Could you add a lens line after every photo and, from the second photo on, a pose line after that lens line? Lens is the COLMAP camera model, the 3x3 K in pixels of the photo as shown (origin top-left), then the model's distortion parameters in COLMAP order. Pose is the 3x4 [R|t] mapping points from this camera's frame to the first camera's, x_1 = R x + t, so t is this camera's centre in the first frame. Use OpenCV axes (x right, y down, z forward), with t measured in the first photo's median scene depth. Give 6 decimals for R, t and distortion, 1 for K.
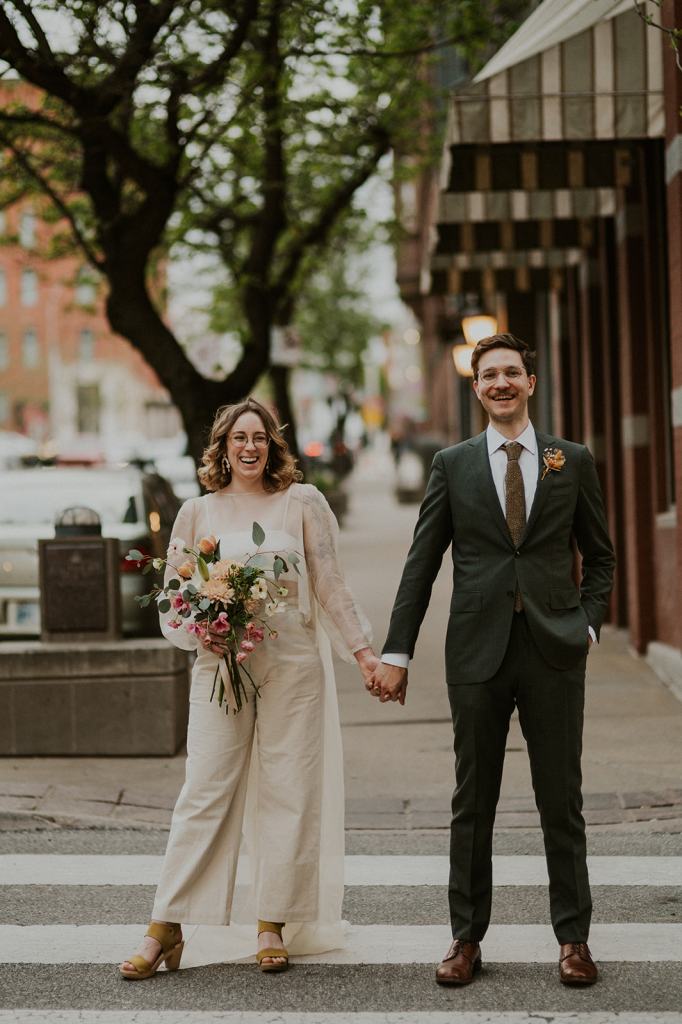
lens RADIAL K [[2238.1, 0, 341.0], [0, 2238.1, 512.0], [0, 0, 1]] dist [-0.125064, 0.265965]
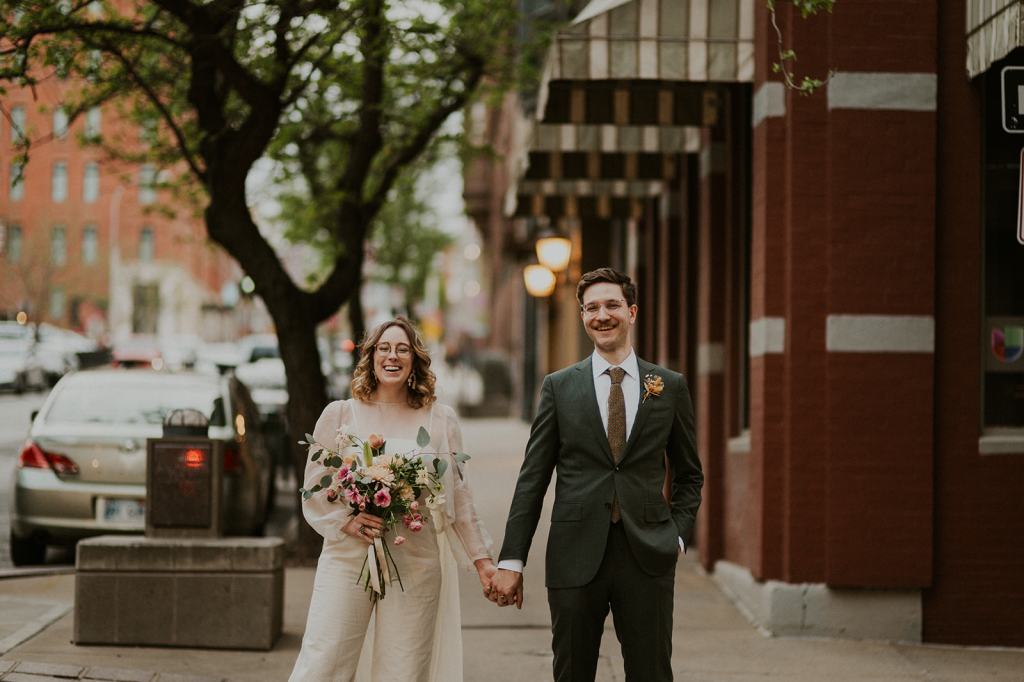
lens RADIAL K [[2336.9, 0, 512.0], [0, 2336.9, 341.0], [0, 0, 1]] dist [0.029010, -0.326186]
pose [[0.997105, 0.044454, 0.061681, -0.031863], [-0.042176, 0.998397, -0.037750, 0.000867], [-0.063260, 0.035040, 0.997382, -0.096952]]
